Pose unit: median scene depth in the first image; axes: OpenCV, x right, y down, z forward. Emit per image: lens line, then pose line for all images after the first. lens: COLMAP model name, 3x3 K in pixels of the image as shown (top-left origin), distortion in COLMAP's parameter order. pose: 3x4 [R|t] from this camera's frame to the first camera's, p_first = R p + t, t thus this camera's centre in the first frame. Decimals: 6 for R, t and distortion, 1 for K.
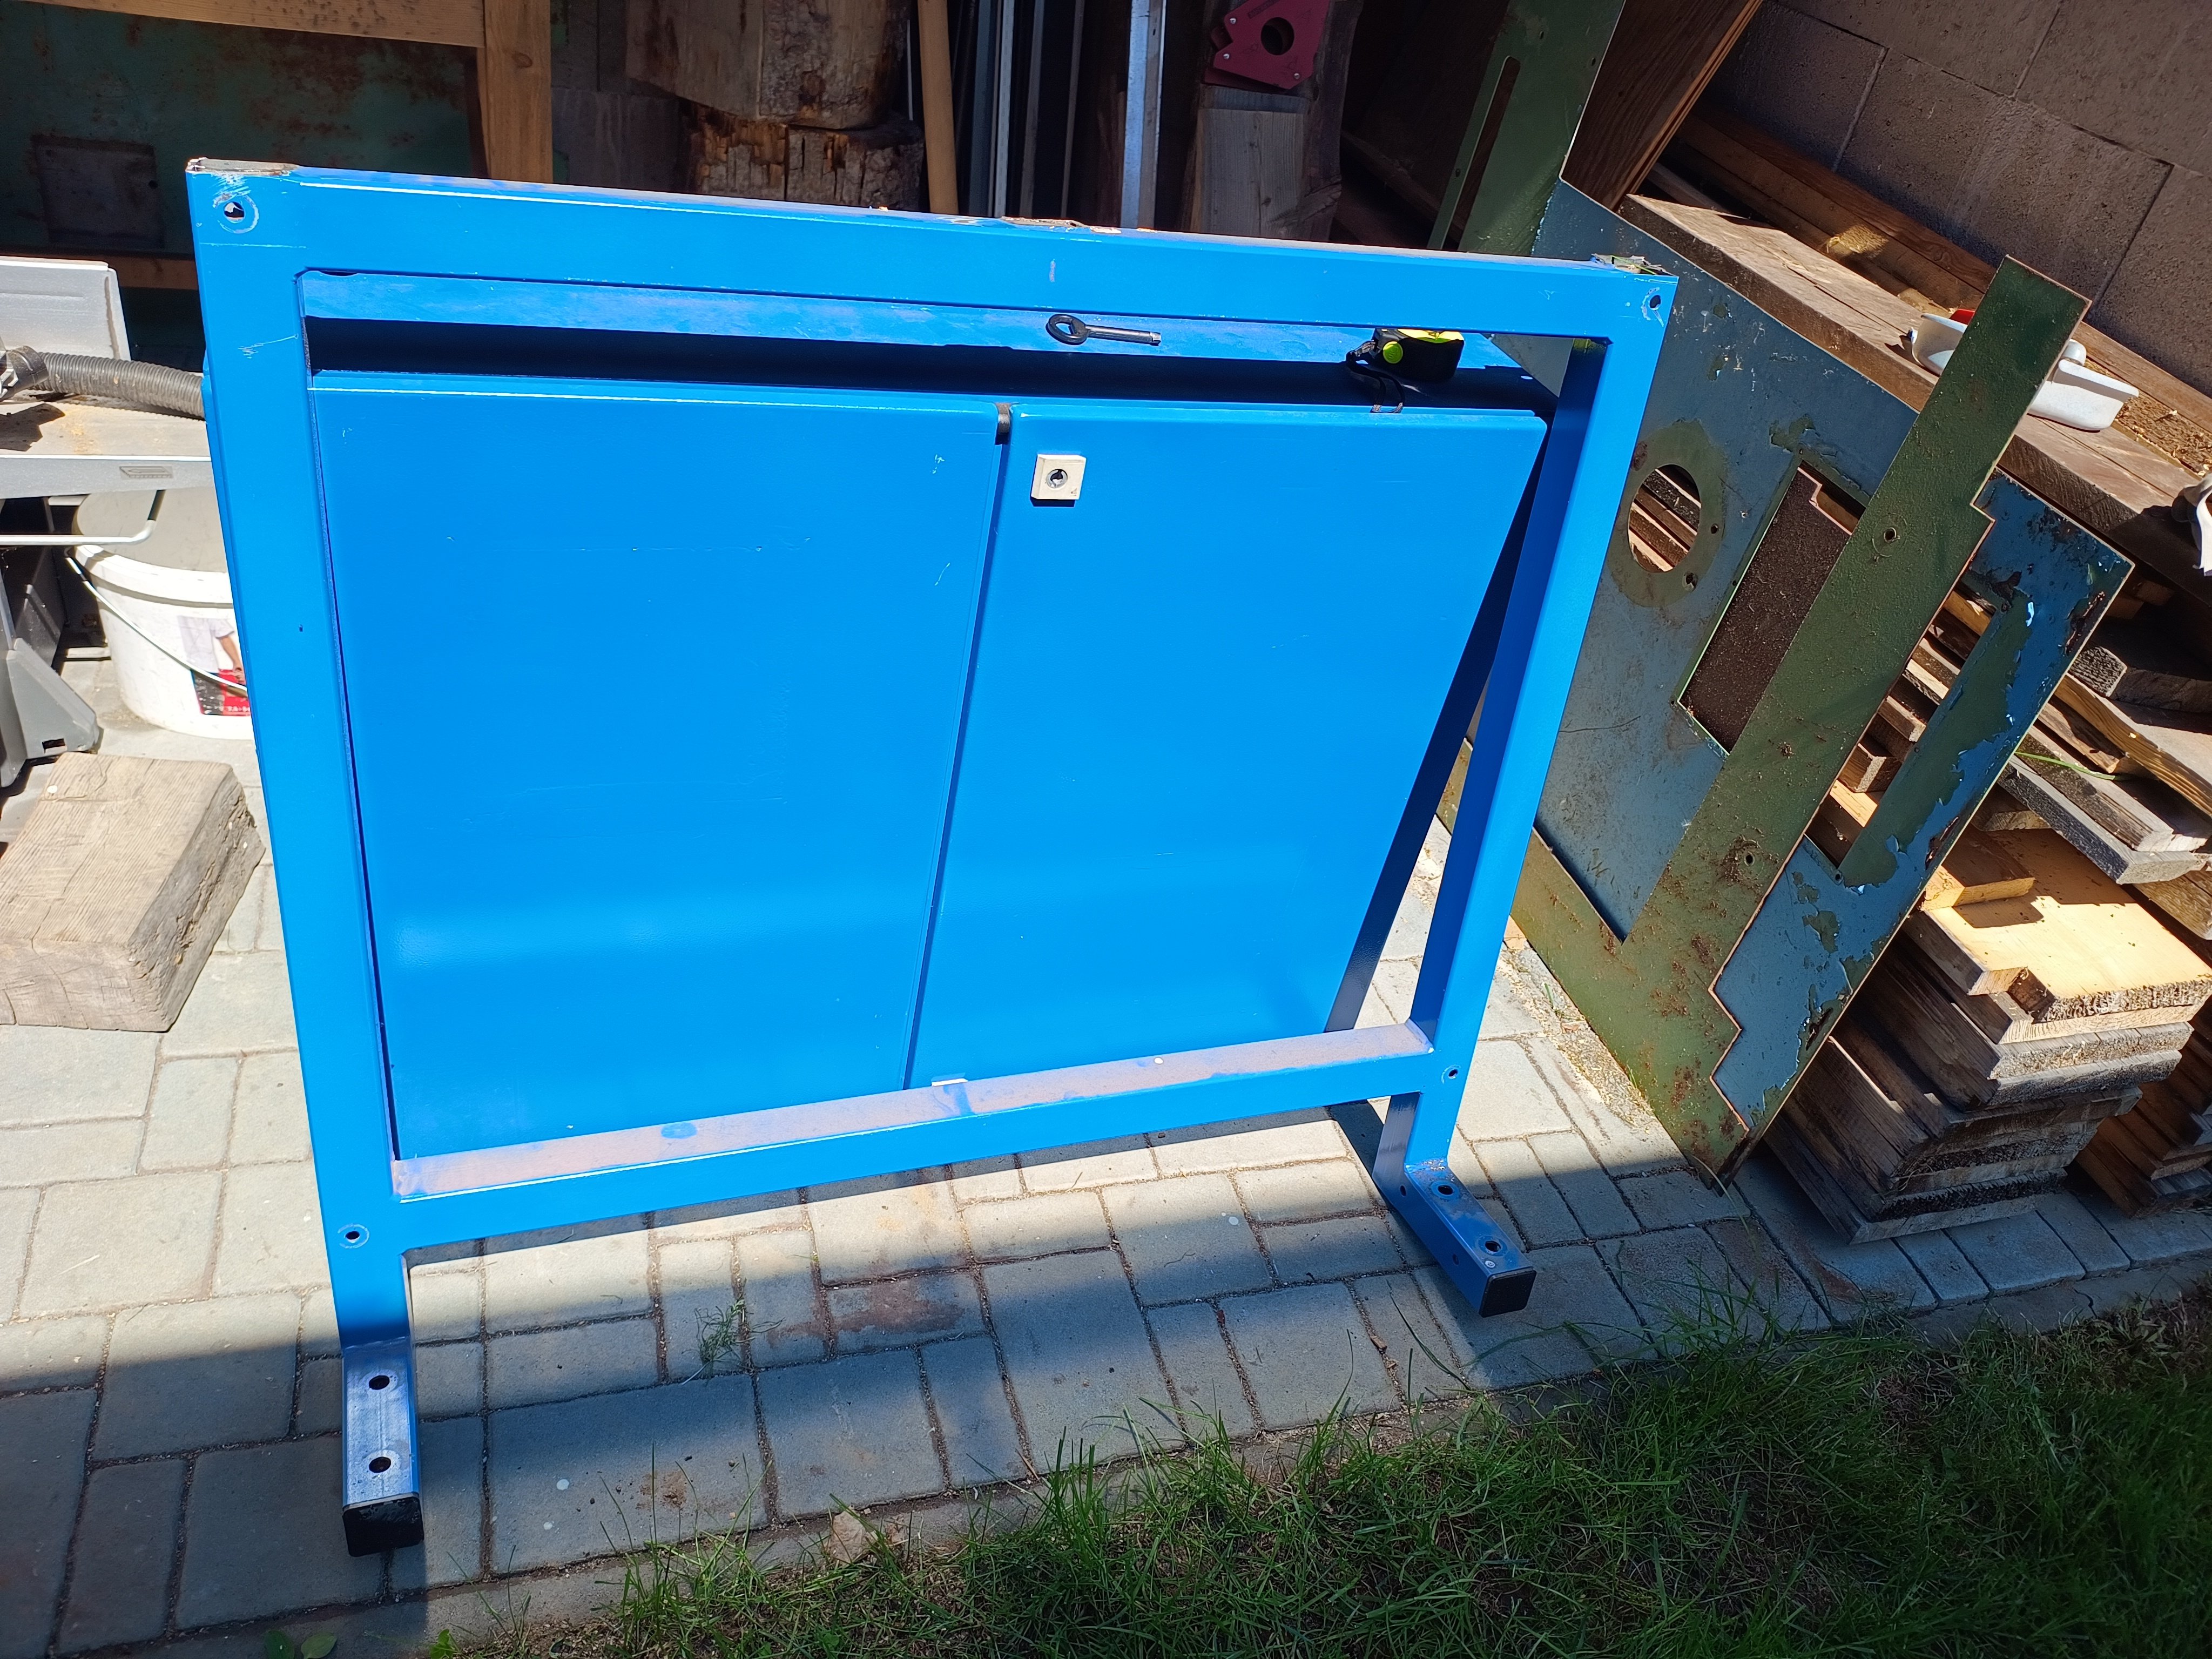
lens RADIAL K [[1659.3, 0, 1106.0], [0, 1659.3, 829.5], [0, 0, 1]] dist [0.034179, -0.098879]
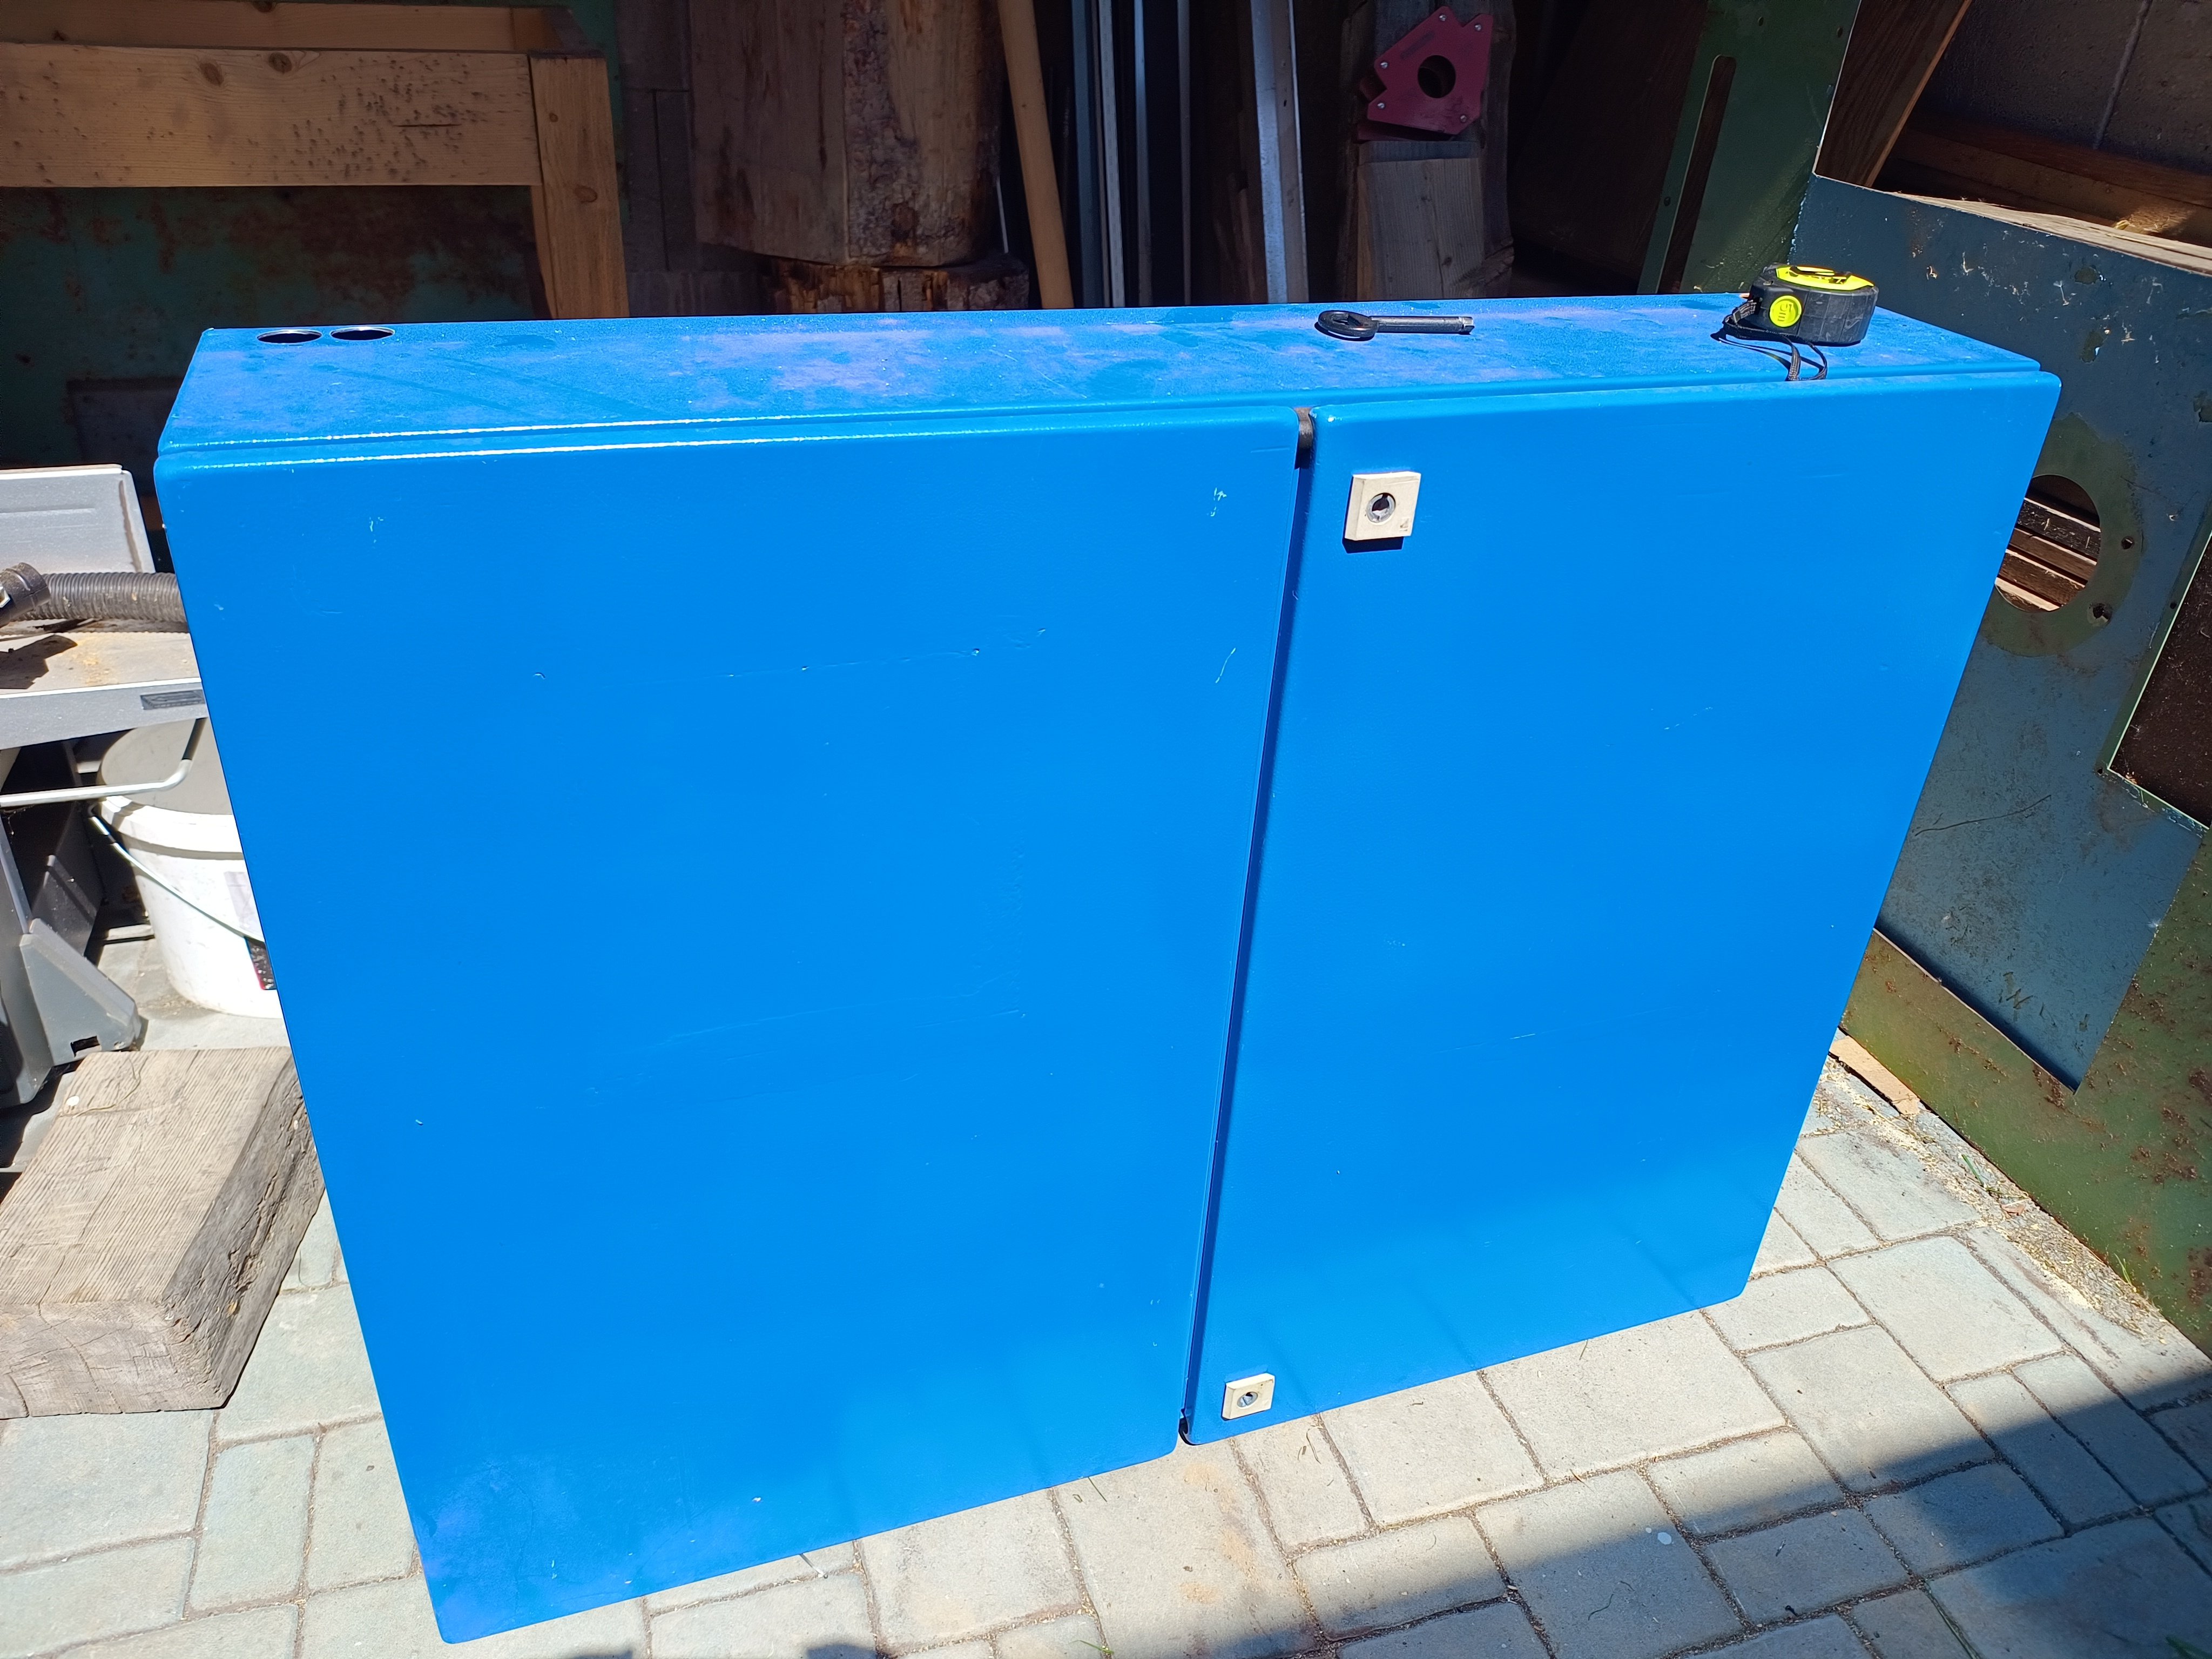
lens RADIAL K [[1730.3, 0, 1106.0], [0, 1730.3, 829.5], [0, 0, 1]] dist [0.006612, -0.059375]
pose [[0.991816, -0.112262, -0.060821, -0.075522], [0.104446, 0.987358, -0.119228, -0.002730], [0.073437, 0.111899, 0.991002, 0.190093]]
